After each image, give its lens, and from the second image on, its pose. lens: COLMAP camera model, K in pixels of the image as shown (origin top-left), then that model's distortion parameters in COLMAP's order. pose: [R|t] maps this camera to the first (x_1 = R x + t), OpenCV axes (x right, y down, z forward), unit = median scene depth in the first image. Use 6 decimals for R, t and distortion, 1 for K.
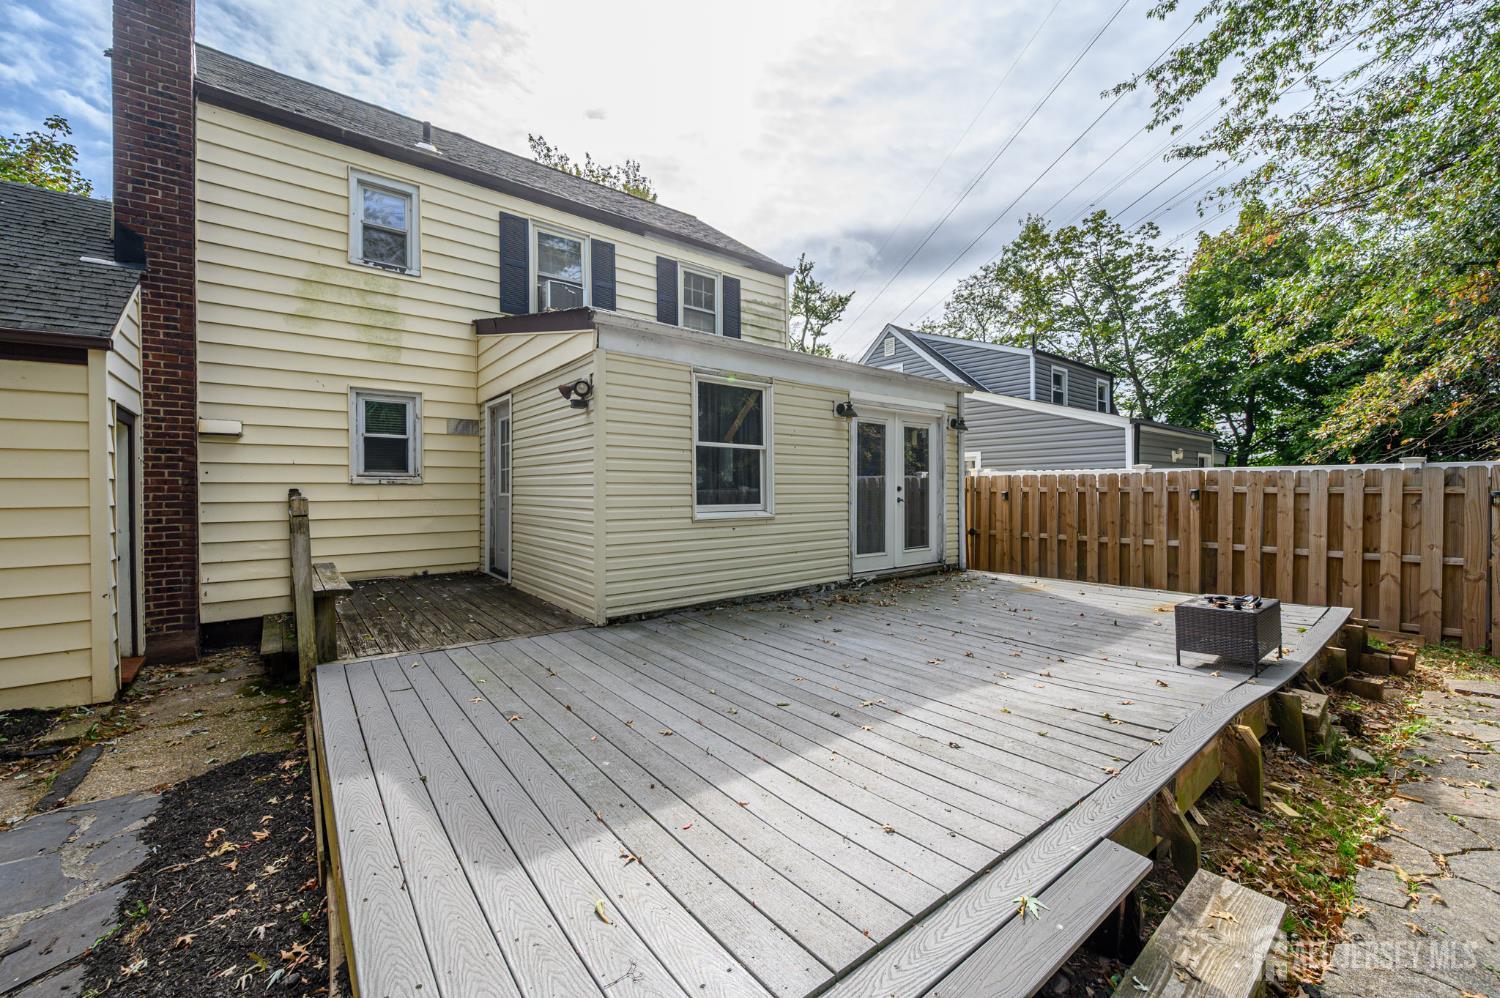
lens RADIAL K [[586.2, 0, 749.6], [0, 586.2, 496.9], [0, 0, 1]] dist [-0.000471, -0.000259]
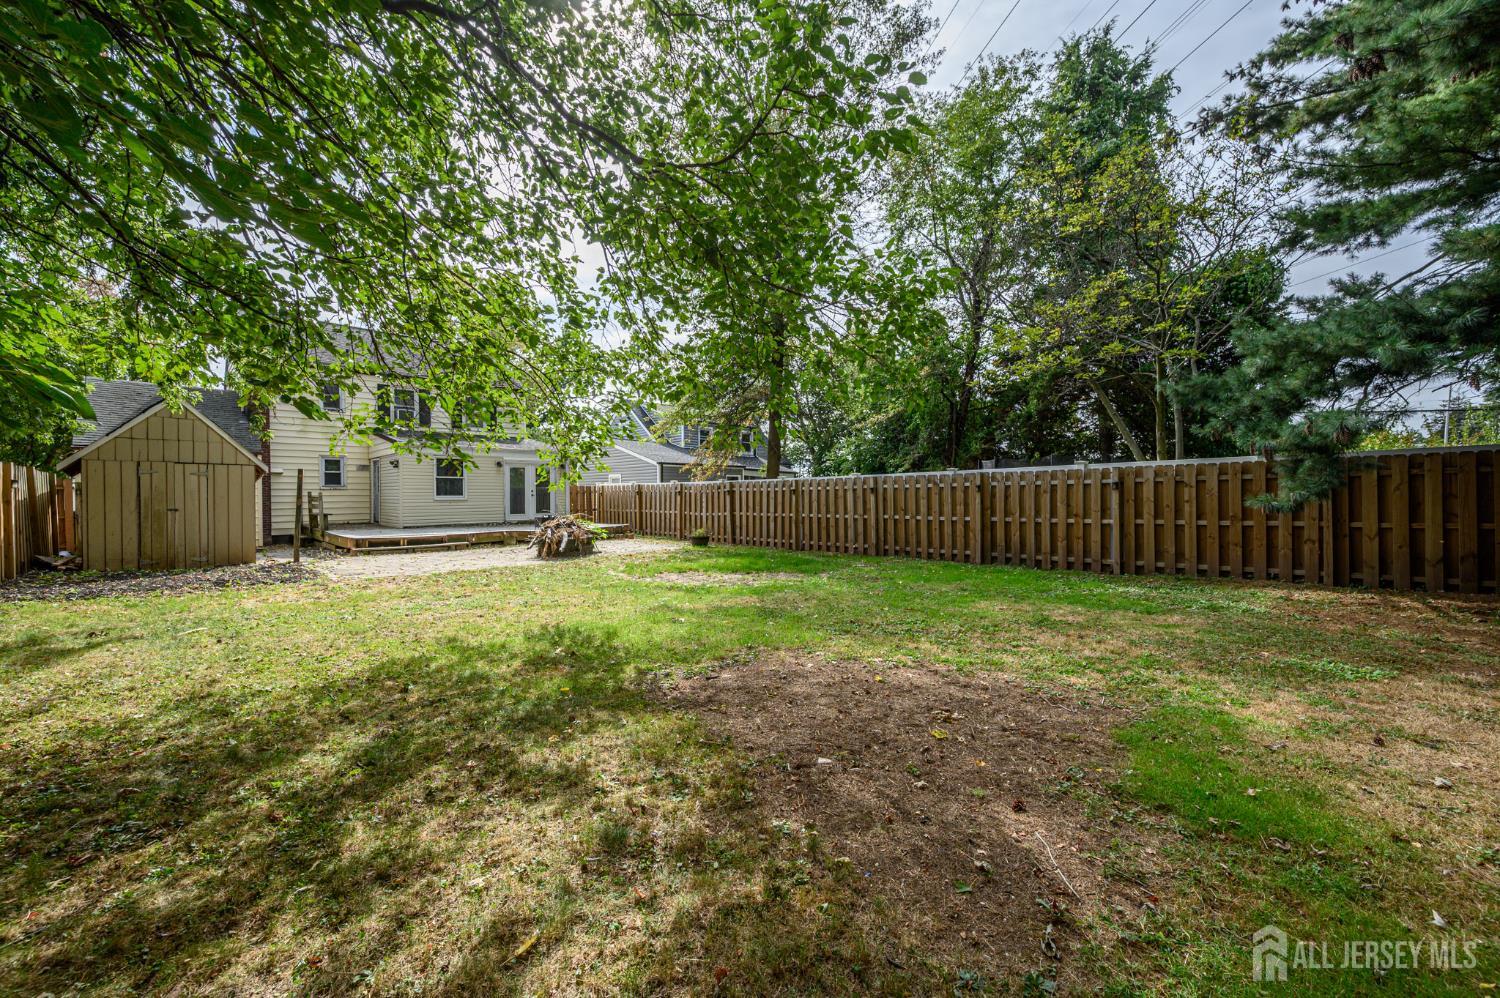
lens RADIAL K [[586.2, 0, 749.6], [0, 586.2, 496.9], [0, 0, 1]] dist [-0.000471, -0.000259]
pose [[0.994116, -0.001765, 0.108304, 1.006686], [0.002453, 0.999978, -0.006219, 0.035490], [-0.108291, 0.006448, 0.994098, -1.903021]]
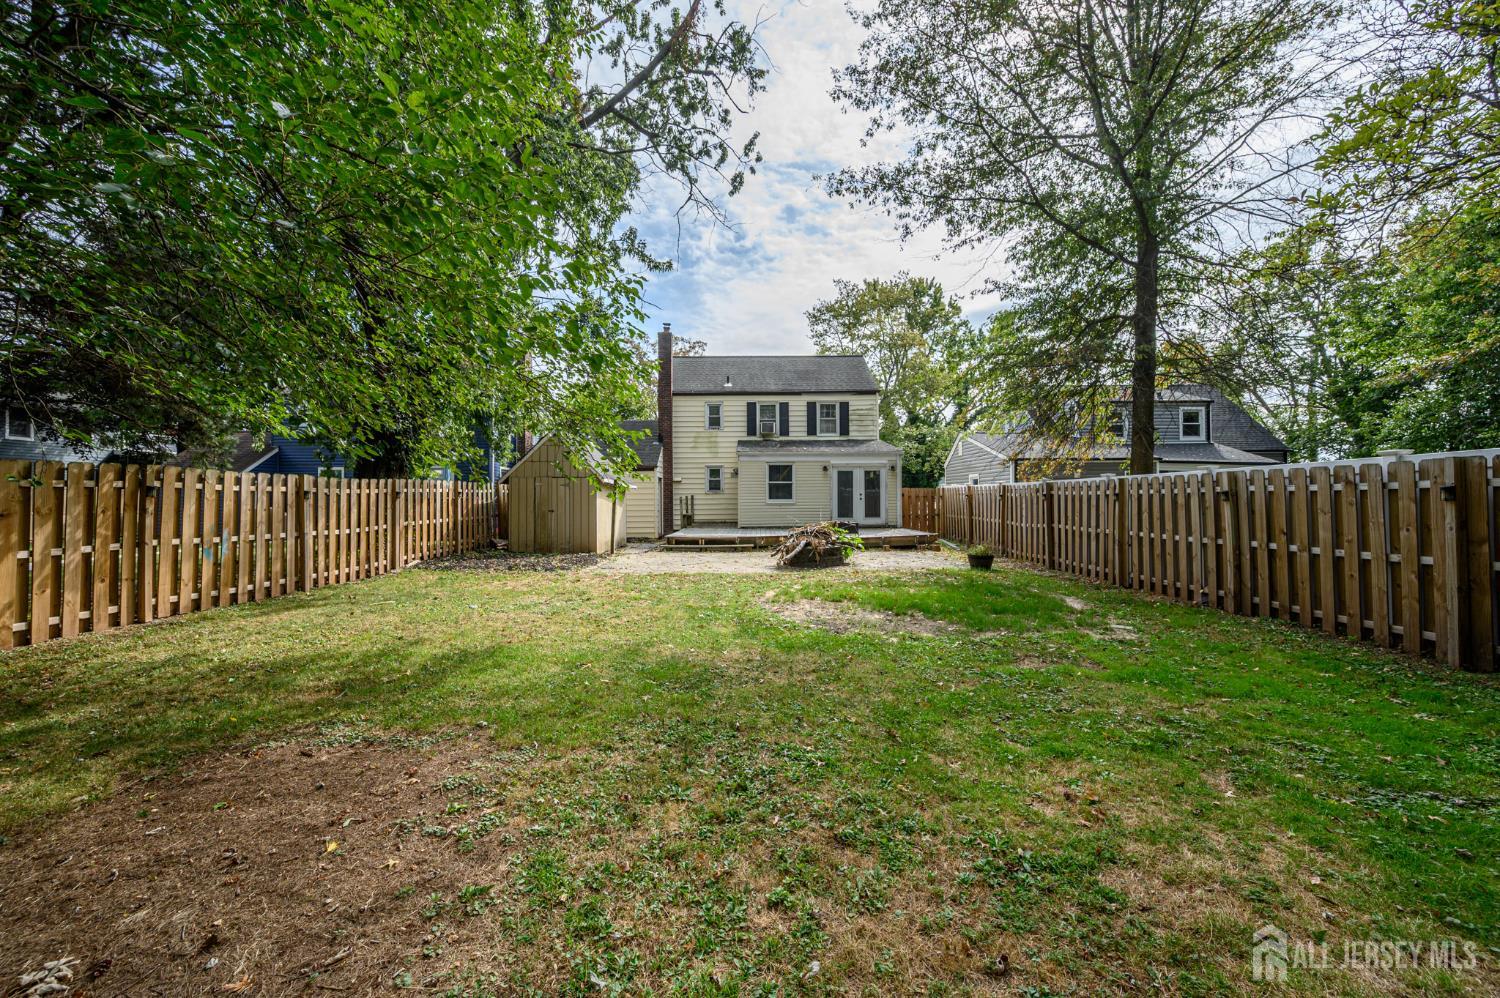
lens RADIAL K [[589.1, 0, 743.7], [0, 589.1, 499.4], [0, 0, 1]] dist [-0.001398, -0.000068]
pose [[0.772638, 0.001448, -0.634845, 1.602135], [-0.002760, 0.999996, -0.001078, 0.013499], [0.634841, 0.002584, 0.772639, -1.451866]]
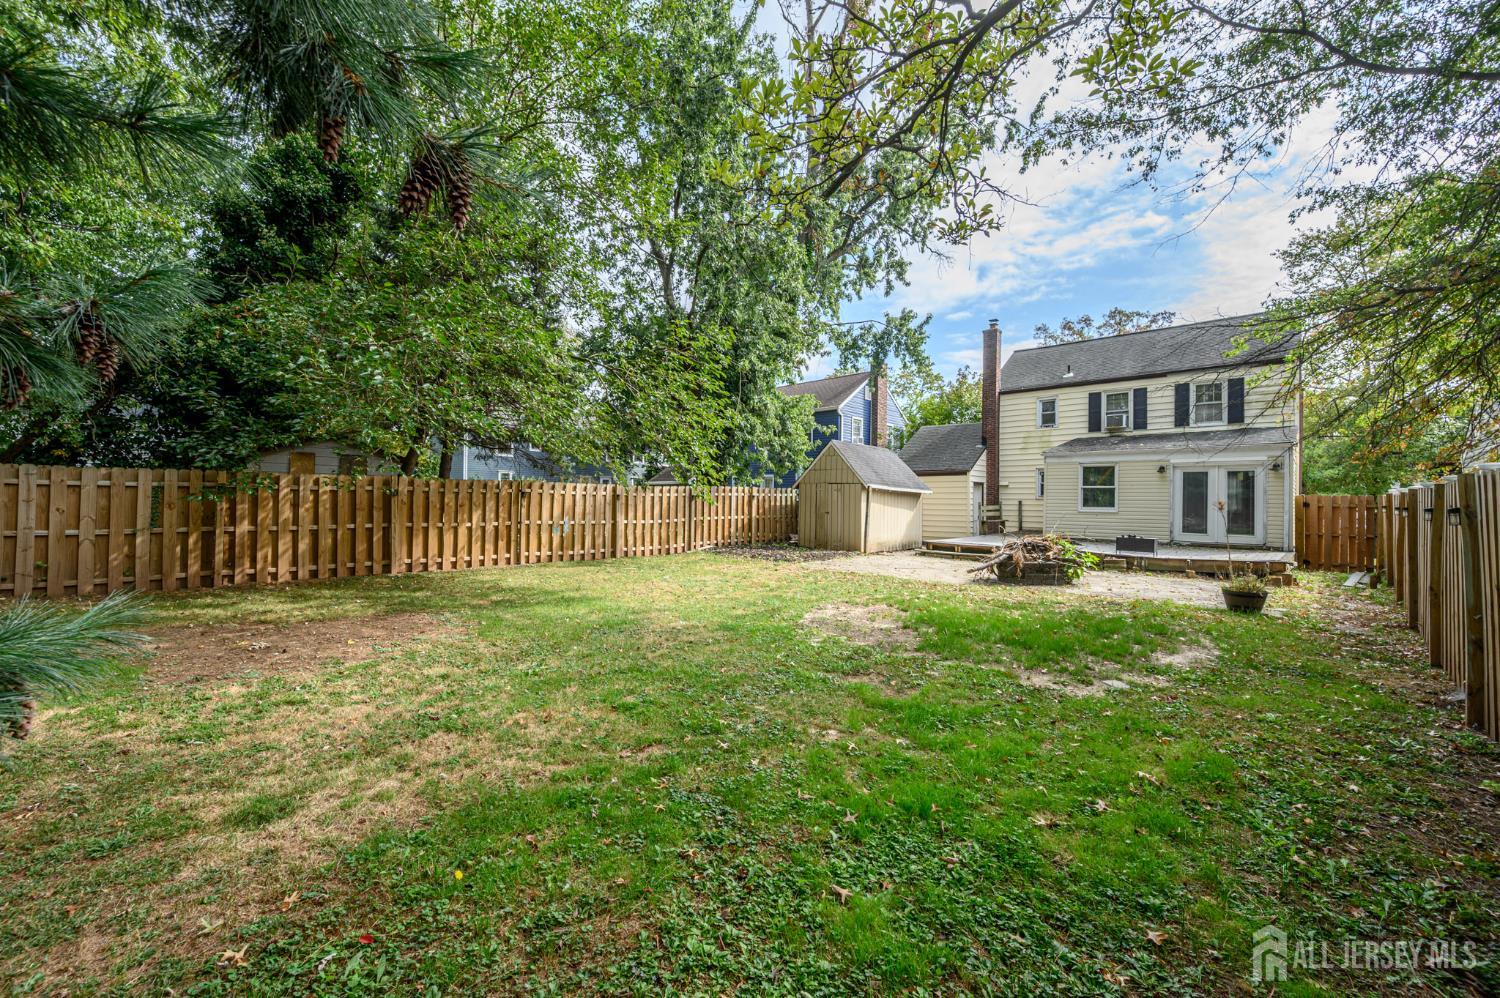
lens RADIAL K [[589.1, 0, 743.7], [0, 589.1, 499.4], [0, 0, 1]] dist [-0.001398, -0.000068]
pose [[0.127009, 0.006157, -0.991882, 2.109742], [-0.019432, 0.999804, 0.003718, -0.002479], [0.991711, 0.018802, 0.127104, -0.888336]]
